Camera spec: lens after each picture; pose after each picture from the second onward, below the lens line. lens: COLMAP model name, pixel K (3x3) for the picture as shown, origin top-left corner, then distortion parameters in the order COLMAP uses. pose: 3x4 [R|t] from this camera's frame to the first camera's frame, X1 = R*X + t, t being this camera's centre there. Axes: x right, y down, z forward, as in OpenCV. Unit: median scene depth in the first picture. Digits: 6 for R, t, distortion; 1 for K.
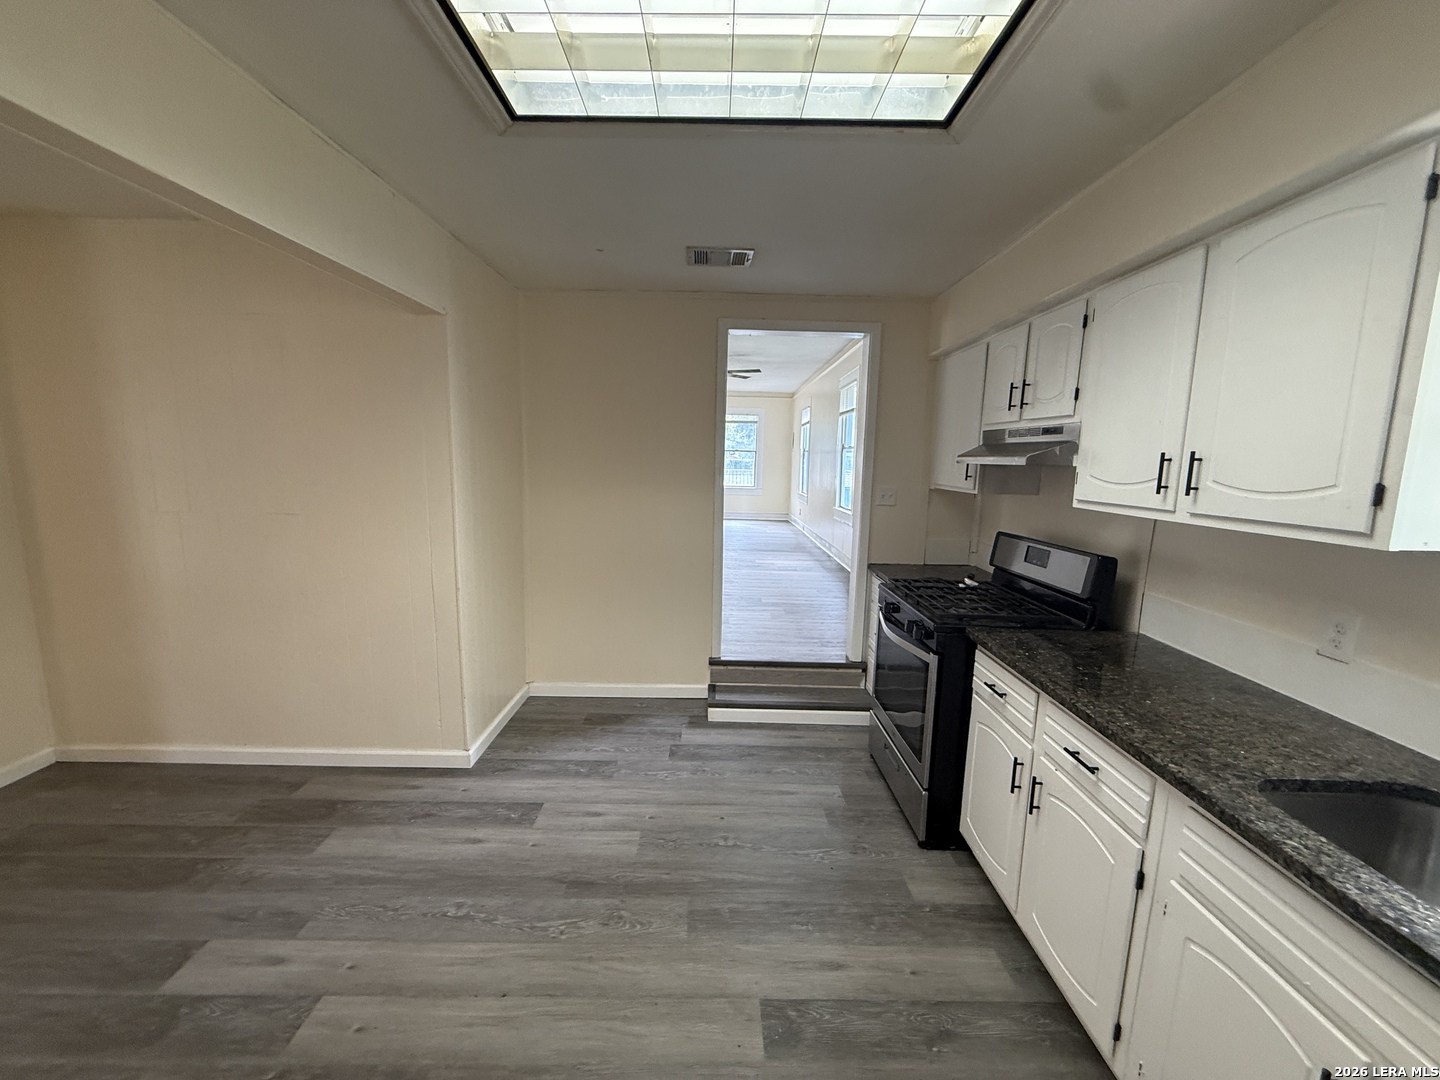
lens RADIAL K [[574.3, 0, 710.6], [0, 574.3, 540.1], [0, 0, 1]] dist [-0.001624, 0.001438]
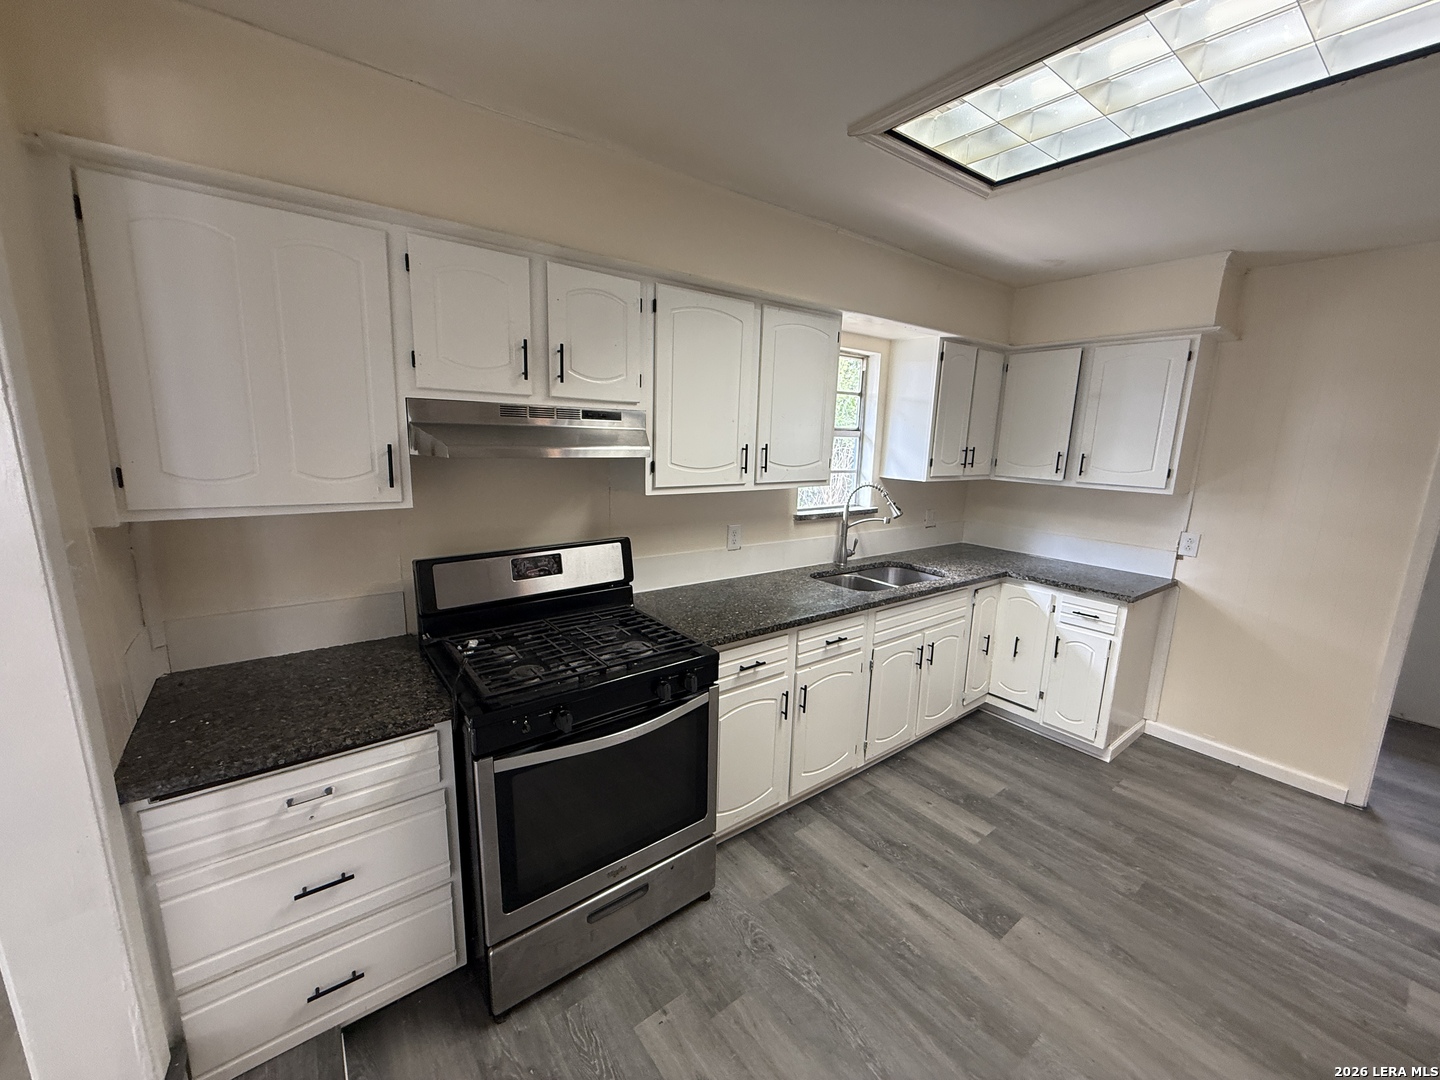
lens RADIAL K [[574.3, 0, 713.0], [0, 574.3, 540.0], [0, 0, 1]] dist [-0.001624, 0.001438]
pose [[-0.606980, -0.183076, 0.773342, -0.233687], [0.074349, 0.955754, 0.284615, -0.255262], [-0.791232, 0.230253, -0.566512, 1.461643]]
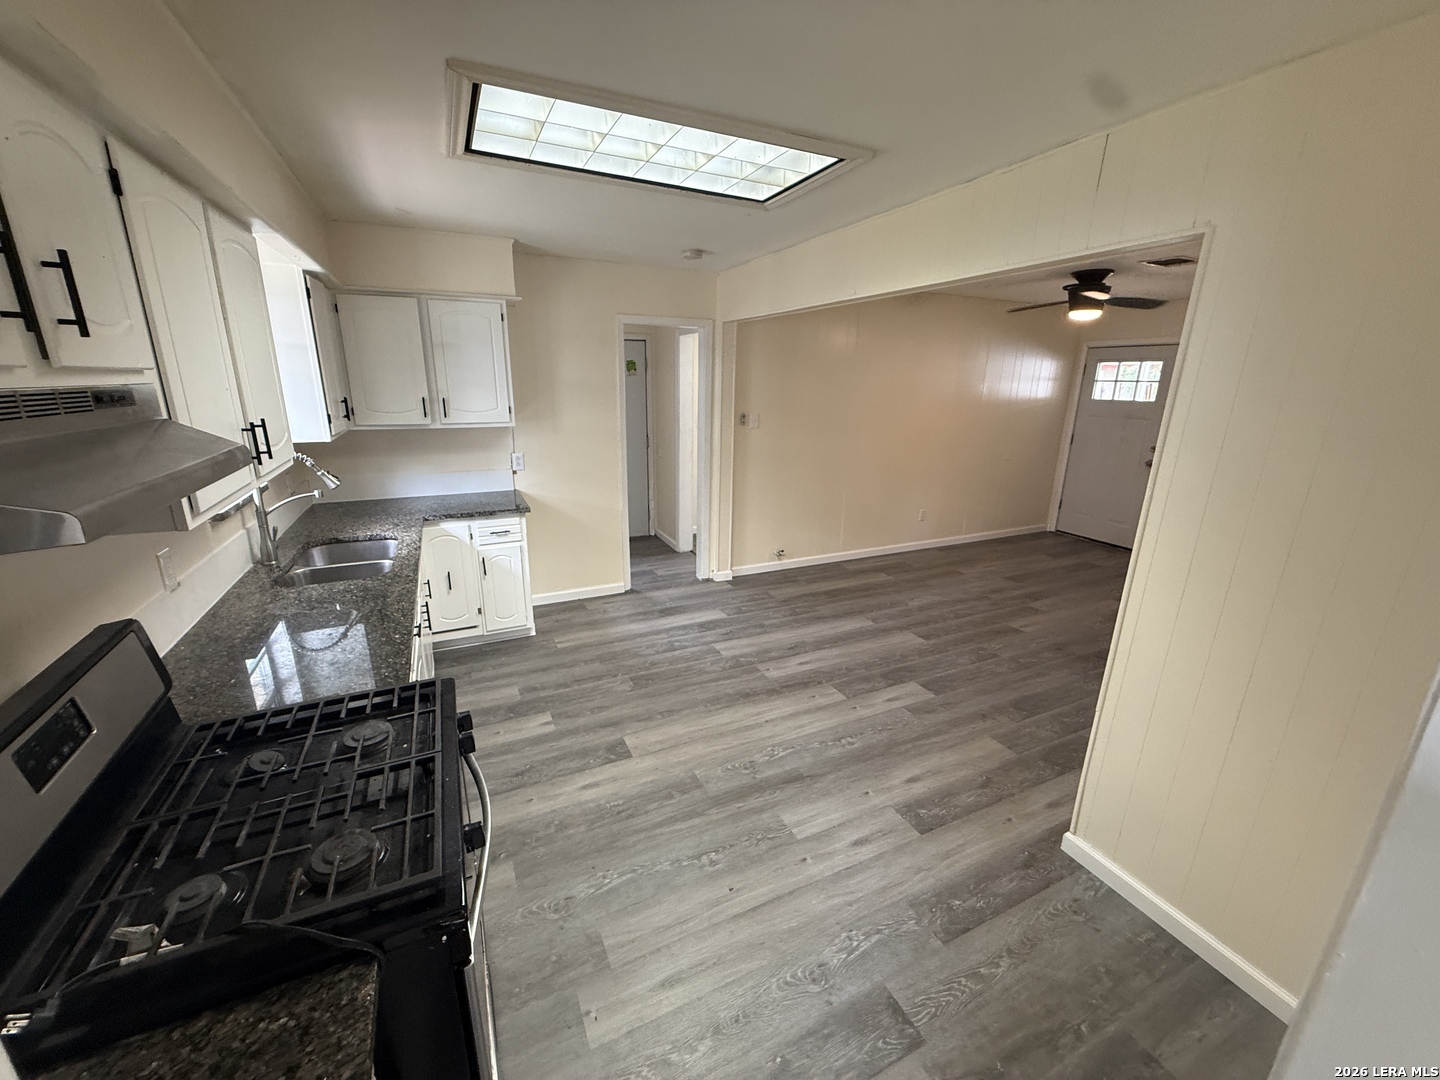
lens RADIAL K [[574.3, 0, 720.5], [0, 574.3, 539.2], [0, 0, 1]] dist [-0.001624, 0.001438]
pose [[-0.899442, 0.085736, -0.428548, 0.386658], [-0.097234, 0.916736, 0.387479, -0.320988], [0.426086, 0.390184, -0.816215, 1.669268]]
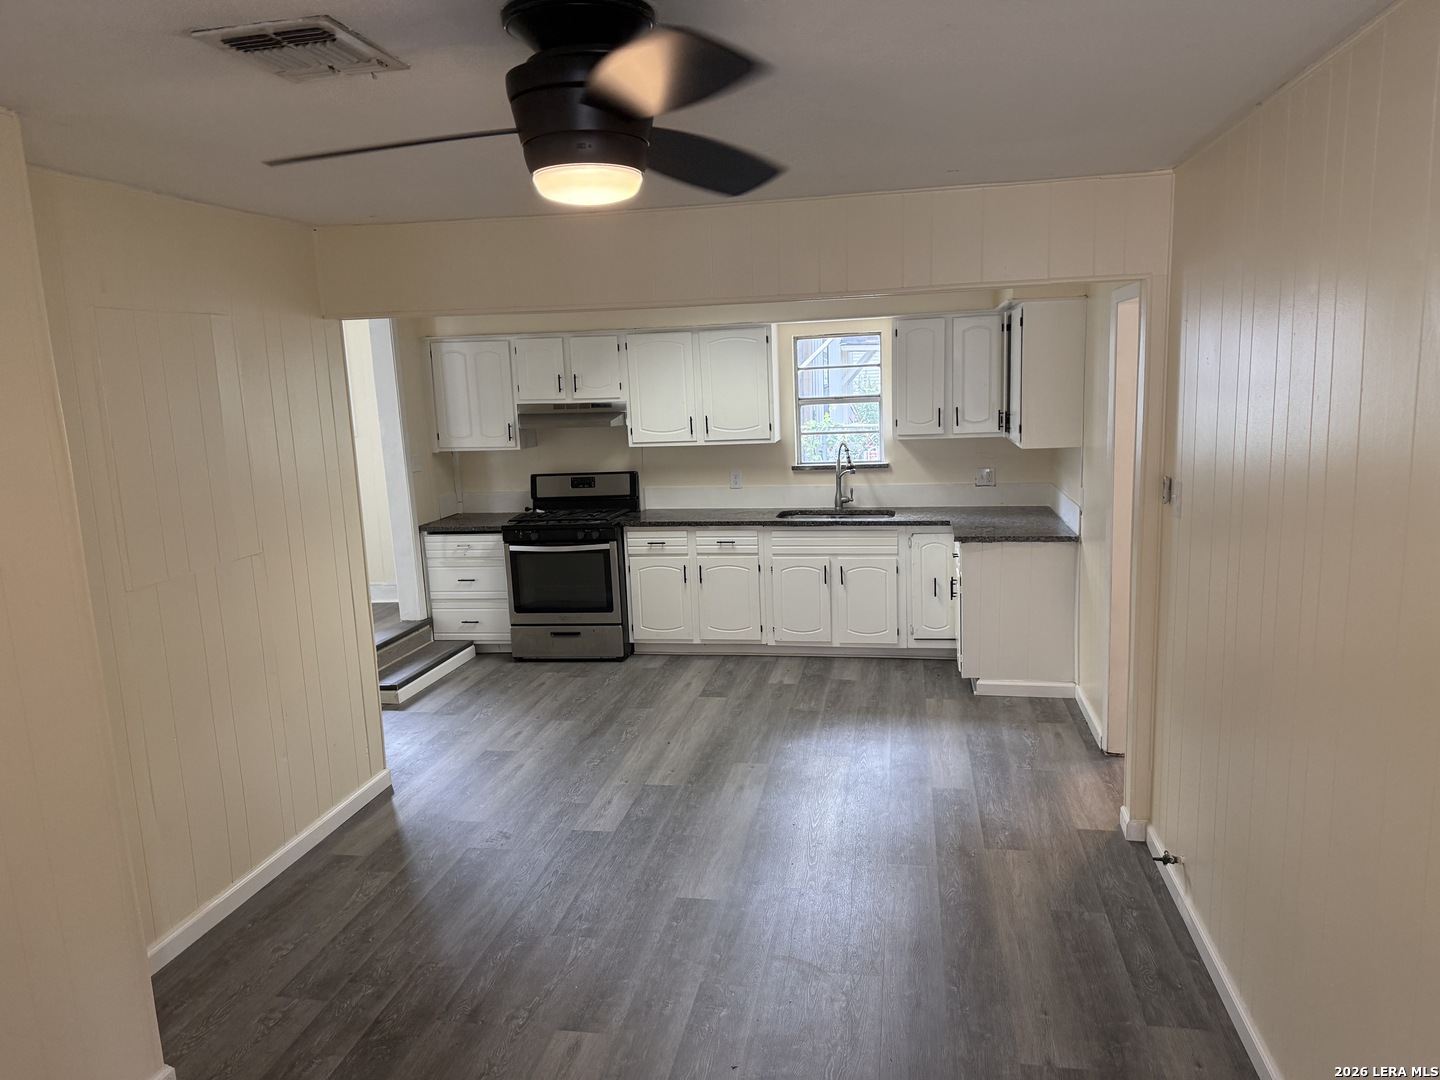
lens RADIAL K [[1016.5, 0, 725.3], [0, 1016.5, 547.0], [0, 0, 1]] dist [0.080165, -0.001102]
pose [[0.178516, -0.191557, 0.965110, -2.482380], [0.183743, 0.970102, 0.158561, -0.202468], [-0.966628, 0.149027, 0.208376, 0.062055]]
